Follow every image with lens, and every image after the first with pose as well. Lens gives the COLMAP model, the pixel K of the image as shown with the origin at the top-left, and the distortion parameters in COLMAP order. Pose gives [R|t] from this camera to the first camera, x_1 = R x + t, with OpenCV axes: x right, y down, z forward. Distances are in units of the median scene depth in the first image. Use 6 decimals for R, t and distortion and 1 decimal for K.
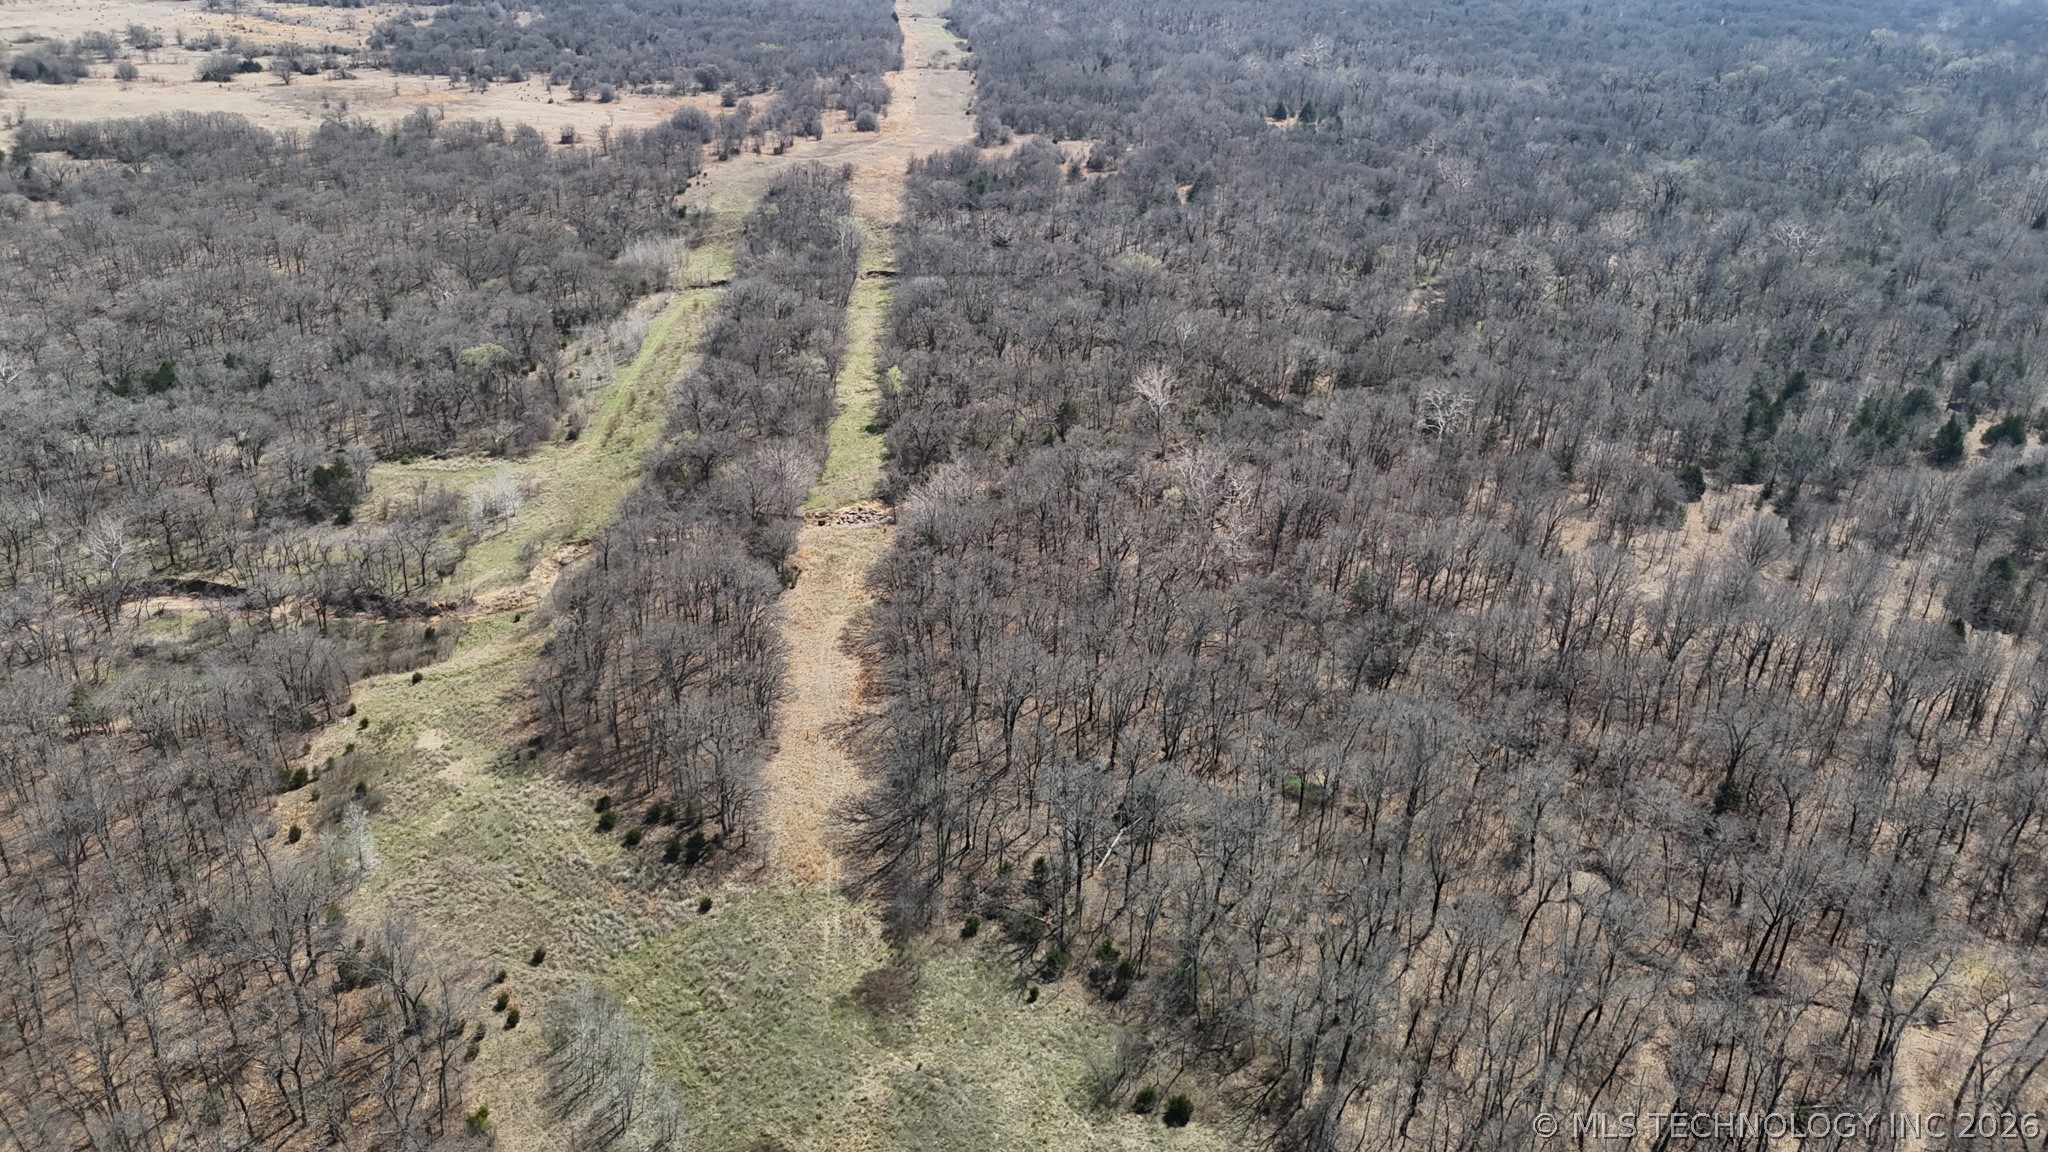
lens RADIAL K [[1493.9, 0, 1030.2], [0, 1493.9, 574.9], [0, 0, 1]] dist [0.065211, -0.058358]
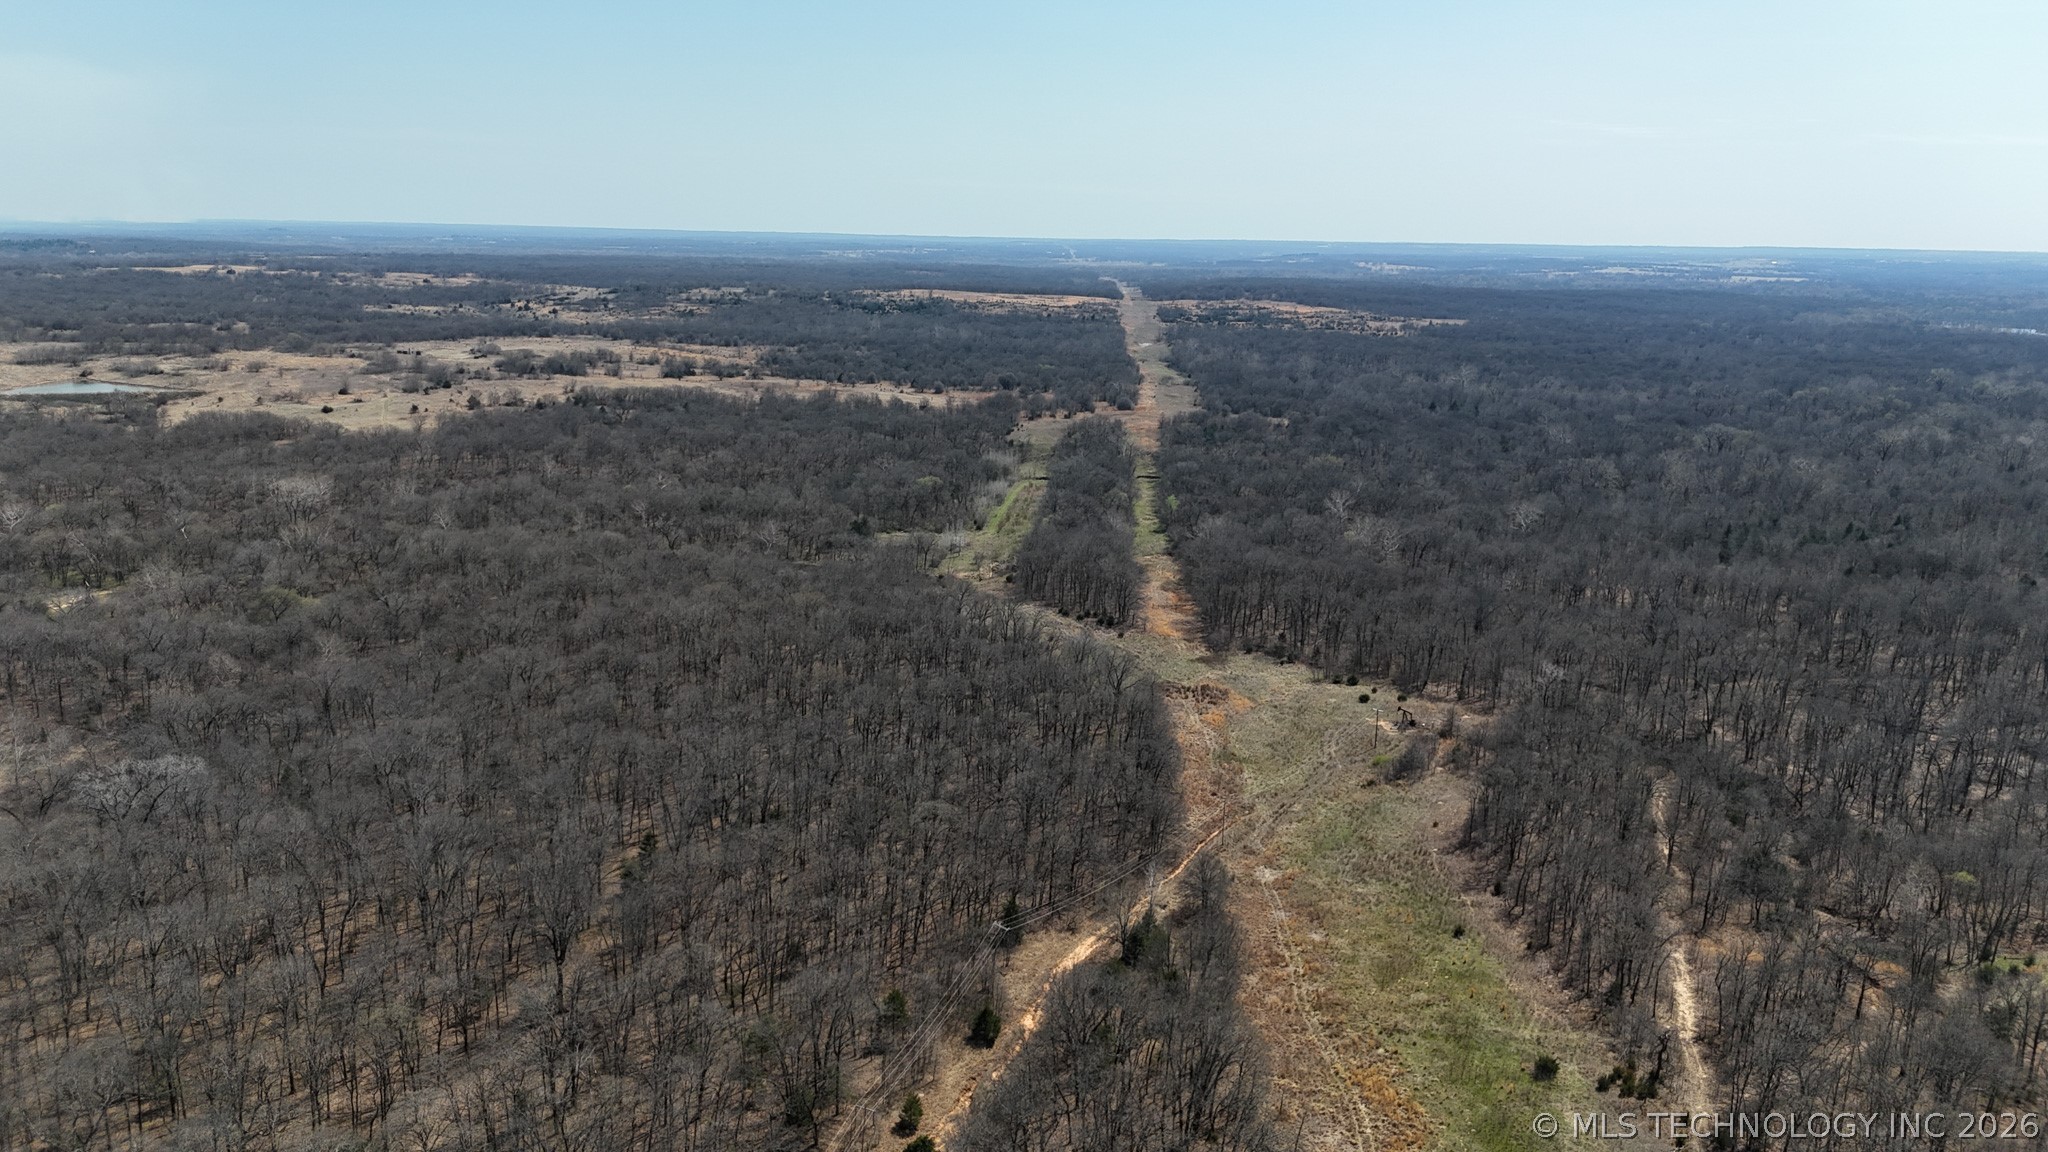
lens RADIAL K [[1486.2, 0, 1029.5], [0, 1486.2, 586.8], [0, 0, 1]] dist [0.096571, -0.121618]
pose [[0.992714, 0.026747, -0.117486, -0.036304], [-0.053740, 0.970984, -0.233027, 0.233422], [0.107844, 0.237643, 0.965347, -0.375240]]
